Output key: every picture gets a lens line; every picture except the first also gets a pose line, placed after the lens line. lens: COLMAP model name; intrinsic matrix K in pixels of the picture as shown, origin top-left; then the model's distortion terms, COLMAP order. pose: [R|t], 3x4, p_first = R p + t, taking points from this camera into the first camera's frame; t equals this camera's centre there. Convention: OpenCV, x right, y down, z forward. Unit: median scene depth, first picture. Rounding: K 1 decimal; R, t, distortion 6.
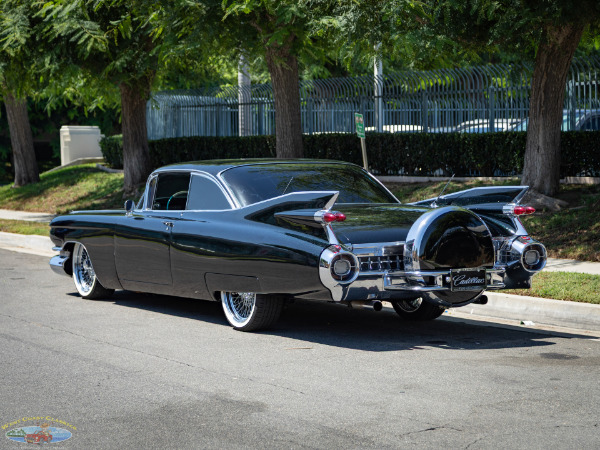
lens RADIAL K [[2263.2, 0, 300.0], [0, 2263.2, 225.0], [0, 0, 1]] dist [0.296860, 0.825938]
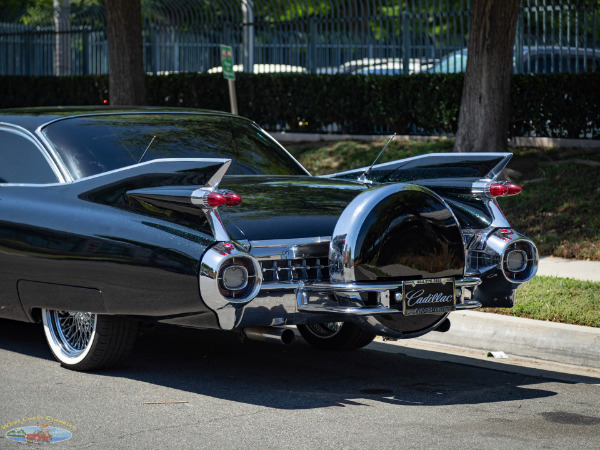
lens RADIAL K [[2259.2, 0, 300.0], [0, 2259.2, 225.0], [0, 0, 1]] dist [-0.052356, 1.746309]
pose [[0.995402, 0.006477, 0.095569, -0.023332], [-0.008618, 0.999720, 0.022016, -0.009982], [-0.095400, -0.022739, 0.995179, 0.344235]]
